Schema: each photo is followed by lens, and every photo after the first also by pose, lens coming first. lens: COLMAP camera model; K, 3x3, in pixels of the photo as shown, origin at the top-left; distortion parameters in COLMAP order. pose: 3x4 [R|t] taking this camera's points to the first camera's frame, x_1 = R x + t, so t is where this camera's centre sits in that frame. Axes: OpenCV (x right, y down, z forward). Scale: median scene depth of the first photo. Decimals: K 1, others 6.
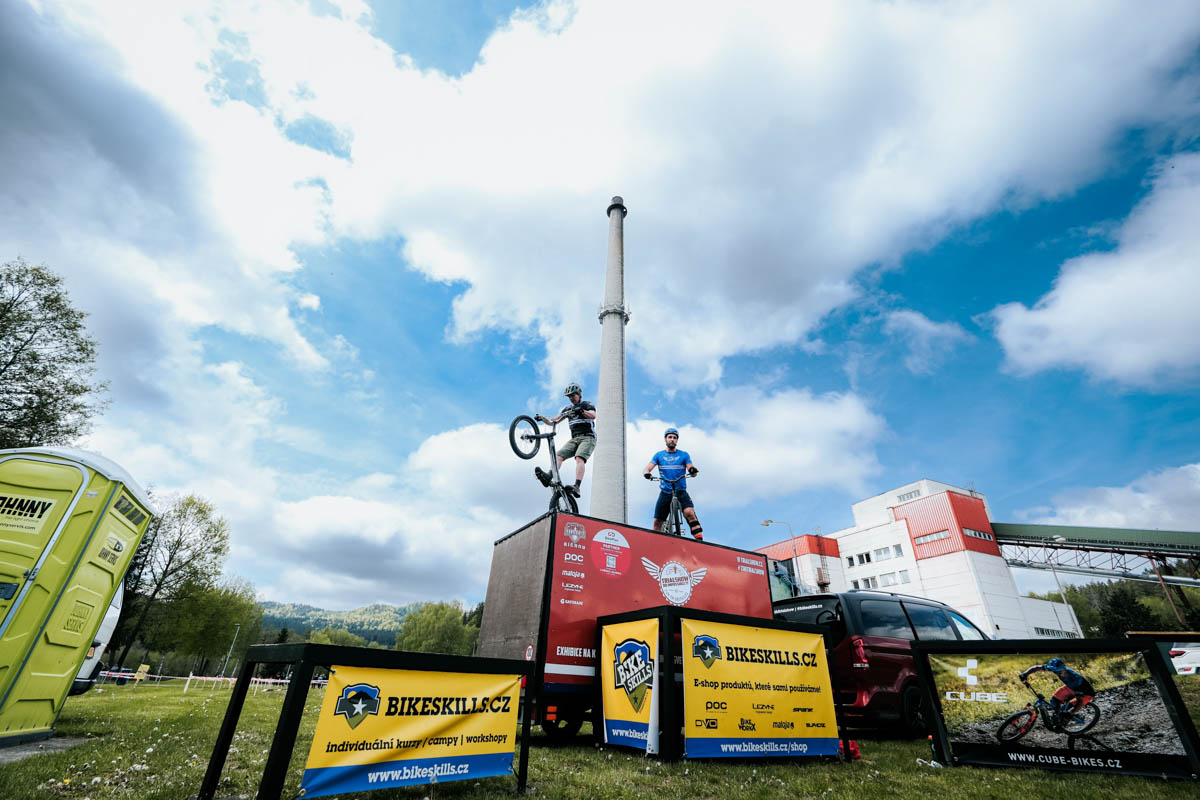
lens RADIAL K [[521.7, 0, 595.9], [0, 521.7, 389.2], [0, 0, 1]] dist [-0.005348, 0.002052]
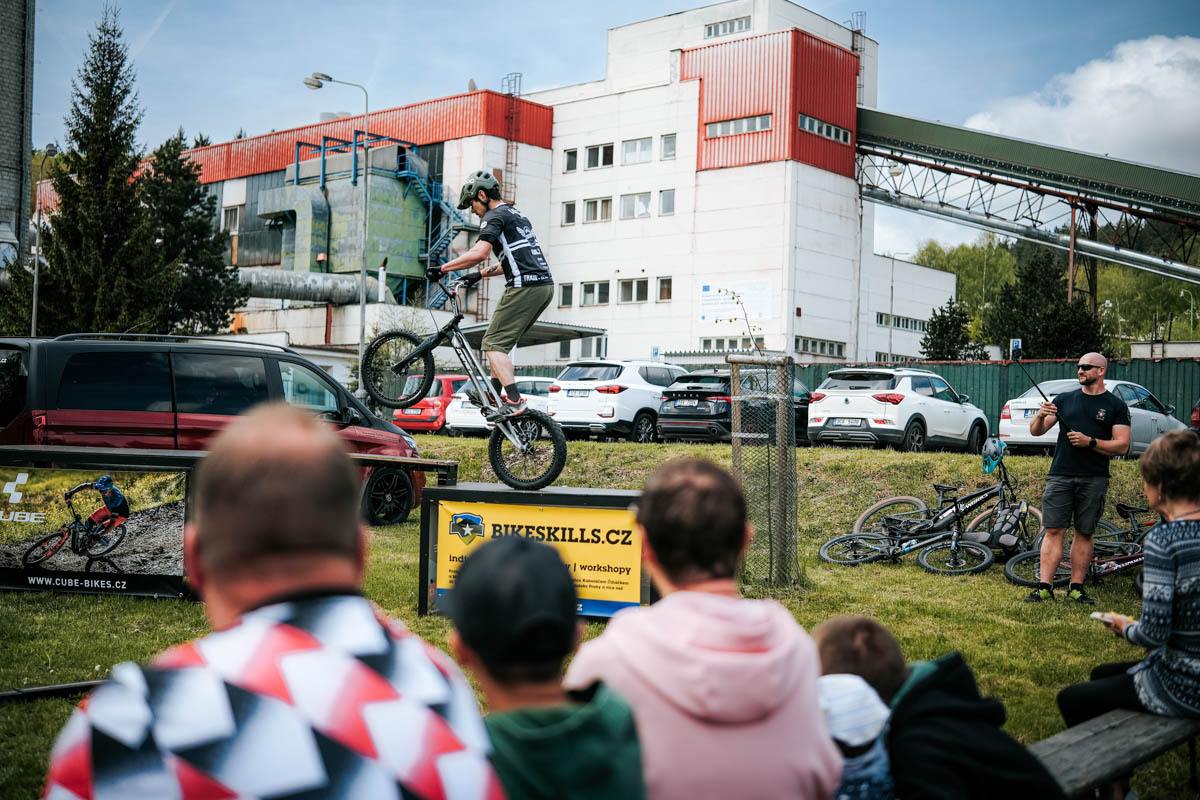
lens RADIAL K [[1424.8, 0, 598.3], [0, 1424.8, 398.7], [0, 0, 1]] dist [-0.063277, 0.000000]
pose [[0.917199, 0.008887, 0.398330, 0.676223], [-0.205659, 0.866830, 0.454214, -0.664018], [-0.341247, -0.498524, 0.796884, -0.842909]]
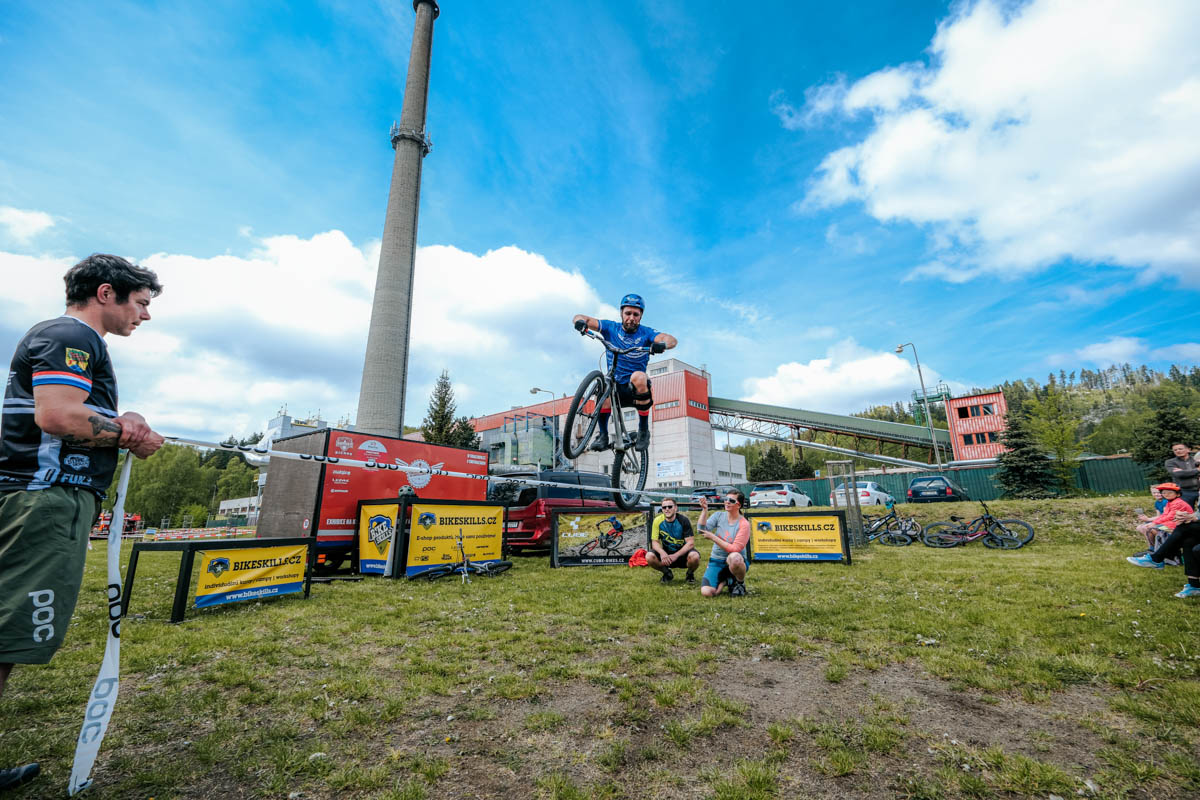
lens RADIAL K [[521.7, 0, 621.4], [0, 521.7, 391.4], [0, 0, 1]] dist [-0.005348, 0.002052]
pose [[0.899234, 0.063168, 0.432883, 0.015481], [-0.181913, 0.953905, 0.238692, -0.397382], [-0.397851, -0.293387, 0.869275, -0.576096]]
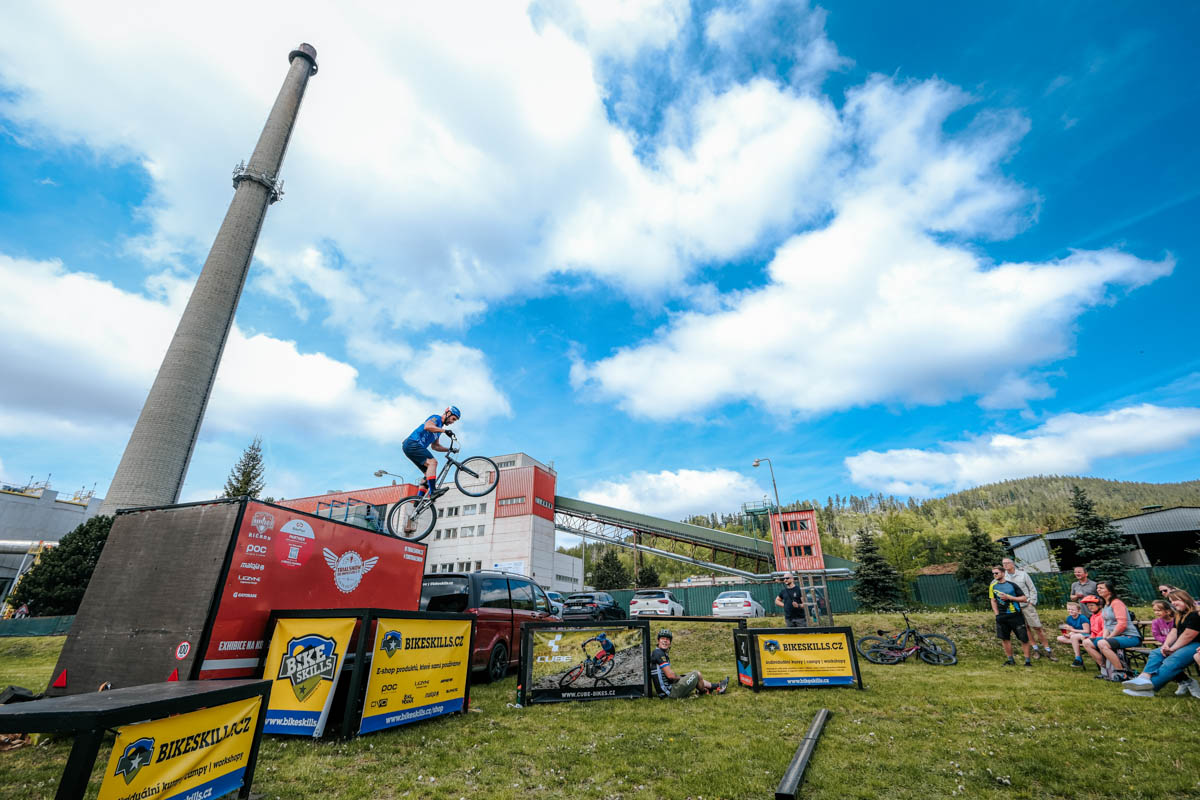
lens RADIAL K [[521.7, 0, 618.9], [0, 521.7, 395.8], [0, 0, 1]] dist [-0.005348, 0.002052]
pose [[0.714886, 0.245537, 0.654713, -0.305195], [-0.317833, 0.948108, -0.008526, -0.174051], [-0.622833, -0.201994, 0.755829, -0.100936]]
